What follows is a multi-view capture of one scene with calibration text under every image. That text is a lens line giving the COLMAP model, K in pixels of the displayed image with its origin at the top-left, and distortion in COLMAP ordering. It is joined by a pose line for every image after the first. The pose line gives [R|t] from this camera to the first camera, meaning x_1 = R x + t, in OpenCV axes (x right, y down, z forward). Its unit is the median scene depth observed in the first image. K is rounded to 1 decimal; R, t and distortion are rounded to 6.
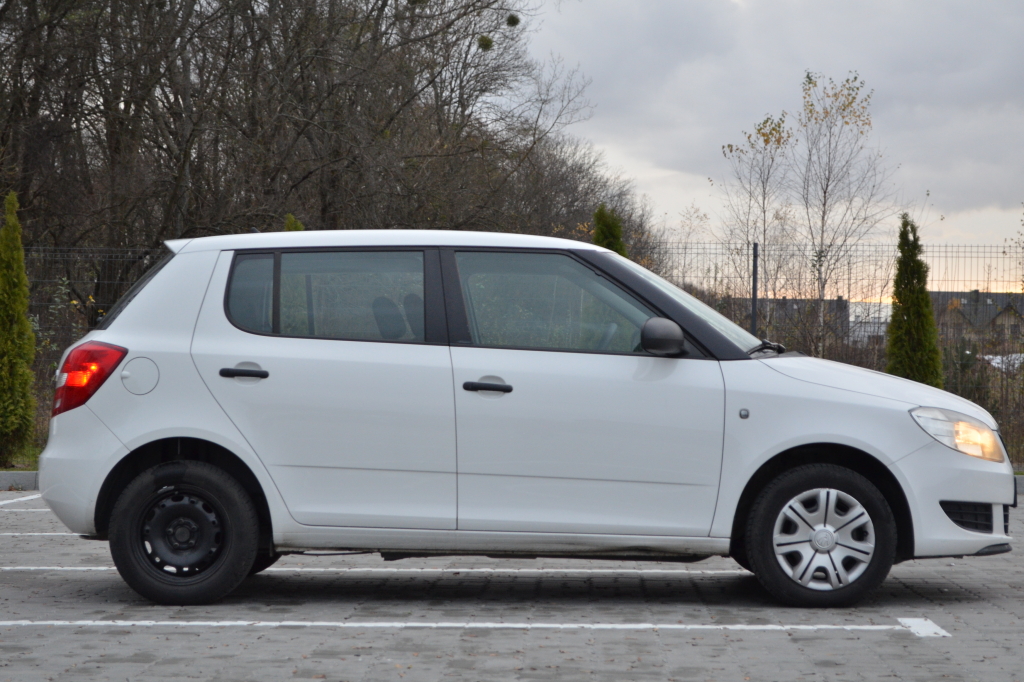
lens RADIAL K [[2355.2, 0, 512.0], [0, 2355.2, 341.0], [0, 0, 1]] dist [0.026350, 0.665674]
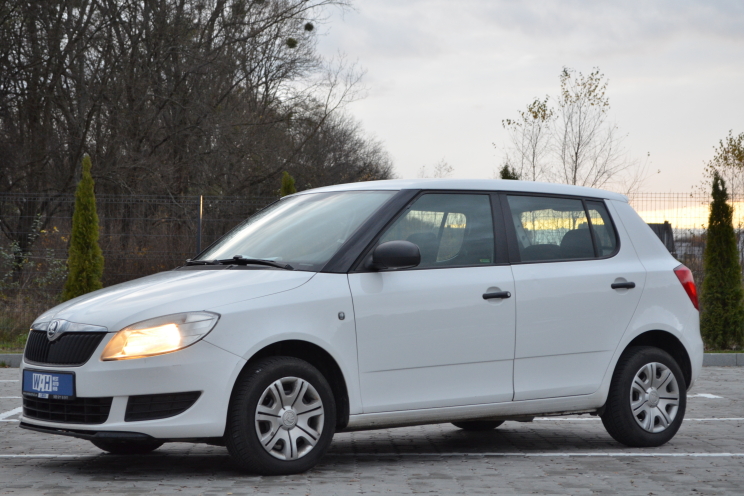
lens RADIAL K [[1711.2, 0, 372.0], [0, 1711.2, 248.0], [0, 0, 1]] dist [0.026350, 0.665674]
pose [[0.998629, -0.000953, 0.052335, -0.042834], [0.001261, 0.999982, -0.005841, -0.000698], [-0.052328, 0.005899, 0.998613, -0.014208]]
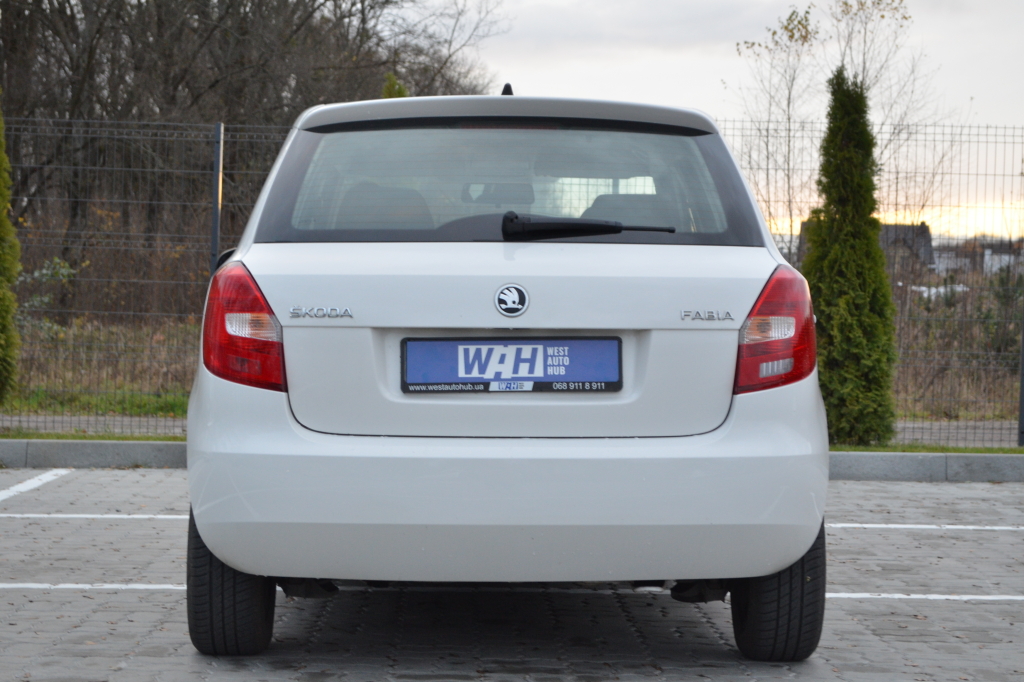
lens RADIAL K [[2355.2, 0, 512.0], [0, 2355.2, 341.0], [0, 0, 1]] dist [0.026350, 0.665674]
pose [[0.998419, 0.011409, 0.055040, -0.042604], [-0.013135, 0.999430, 0.031096, 0.001447], [-0.054654, -0.031770, 0.998000, 0.132746]]
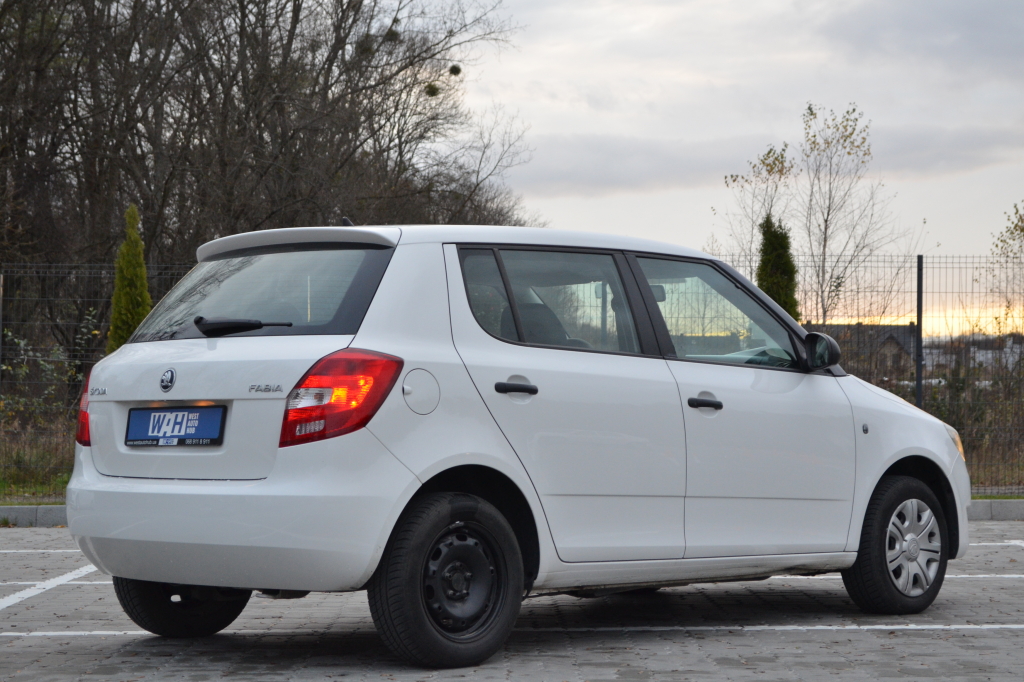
lens RADIAL K [[2165.6, 0, 509.4], [0, 2165.6, 362.7], [0, 0, 1]] dist [0.053921, -0.127475]
pose [[0.999138, -0.007745, 0.040774, -0.044355], [0.007942, 0.999958, -0.004673, 0.002035], [-0.040736, 0.004993, 0.999157, 0.062005]]
